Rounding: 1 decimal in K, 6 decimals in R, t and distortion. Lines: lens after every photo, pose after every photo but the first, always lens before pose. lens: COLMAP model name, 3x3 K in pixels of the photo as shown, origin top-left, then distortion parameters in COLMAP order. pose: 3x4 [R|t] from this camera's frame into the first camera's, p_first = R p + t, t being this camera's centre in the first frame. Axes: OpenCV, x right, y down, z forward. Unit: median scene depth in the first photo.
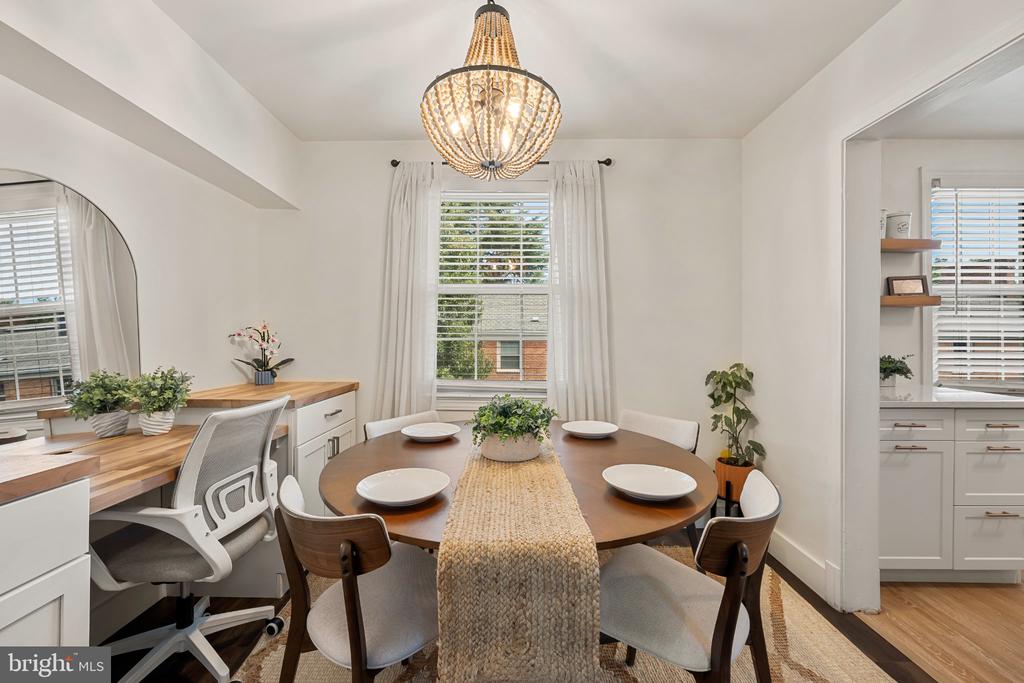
lens RADIAL K [[402.5, 0, 509.3], [0, 402.5, 342.4], [0, 0, 1]] dist [-0.000697, 0.000018]
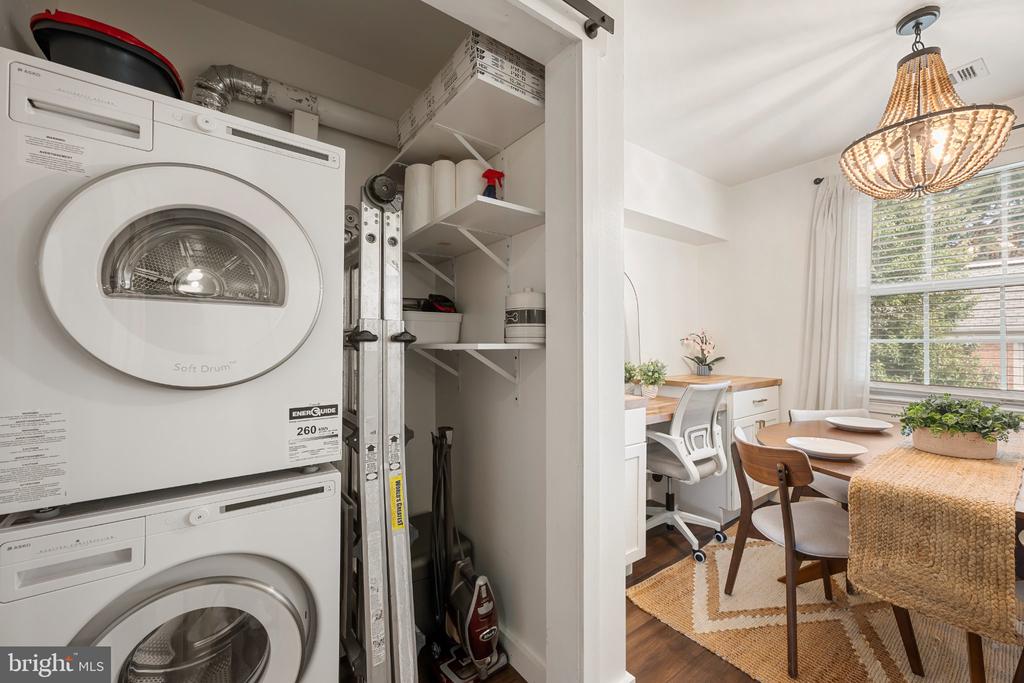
lens RADIAL K [[405.5, 0, 509.5], [0, 405.5, 340.6], [0, 0, 1]] dist [0.000649, 0.000055]
pose [[0.591967, -0.008189, -0.805921, 0.154493], [0.000000, 0.999948, -0.010161, 0.000991], [0.805962, 0.006015, 0.591936, -0.484643]]
